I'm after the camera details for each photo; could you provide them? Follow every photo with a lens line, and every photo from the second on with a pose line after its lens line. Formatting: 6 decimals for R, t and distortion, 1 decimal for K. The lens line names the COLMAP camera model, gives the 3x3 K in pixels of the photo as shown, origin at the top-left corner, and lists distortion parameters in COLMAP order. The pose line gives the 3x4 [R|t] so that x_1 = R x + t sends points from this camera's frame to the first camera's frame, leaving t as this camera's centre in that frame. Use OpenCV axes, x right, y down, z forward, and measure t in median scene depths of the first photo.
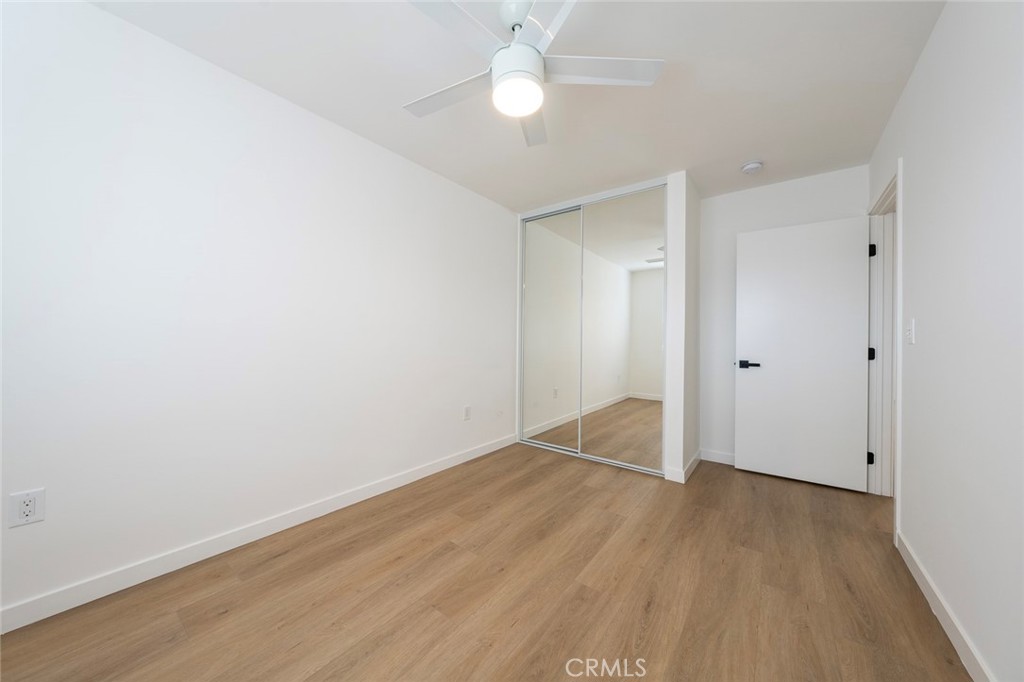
lens RADIAL K [[353.6, 0, 514.0], [0, 353.6, 339.4], [0, 0, 1]] dist [-0.002712, -0.000121]
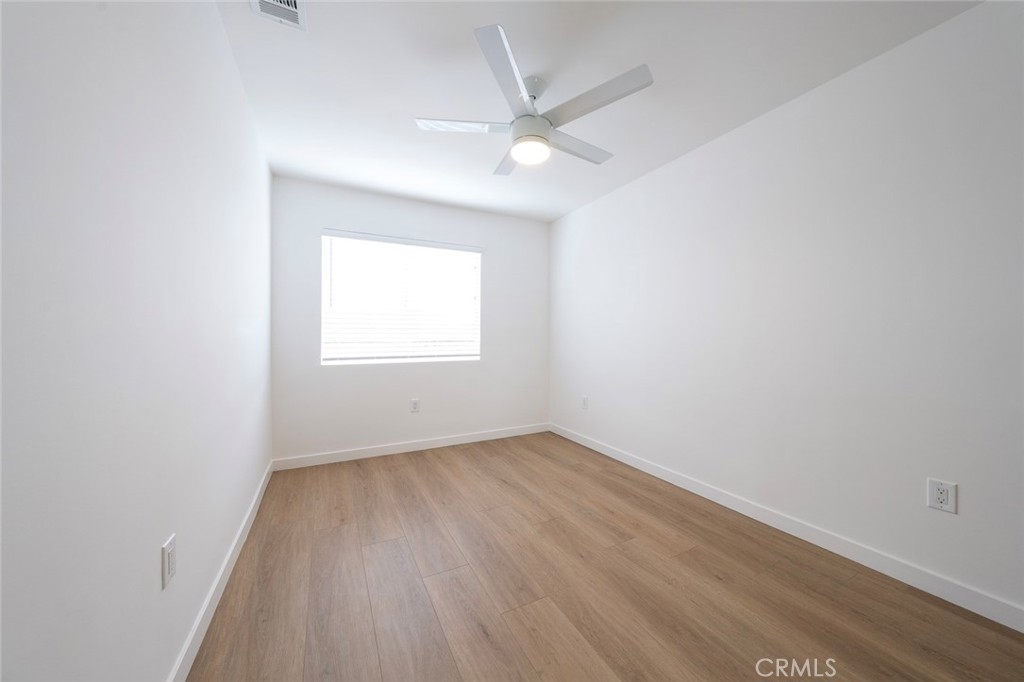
lens RADIAL K [[353.6, 0, 514.0], [0, 353.6, 339.4], [0, 0, 1]] dist [-0.002712, -0.000121]
pose [[-0.422896, -0.009337, -0.906130, 0.981702], [-0.010593, 0.999930, -0.005359, 0.001292], [0.906116, 0.007332, -0.422965, 1.201742]]
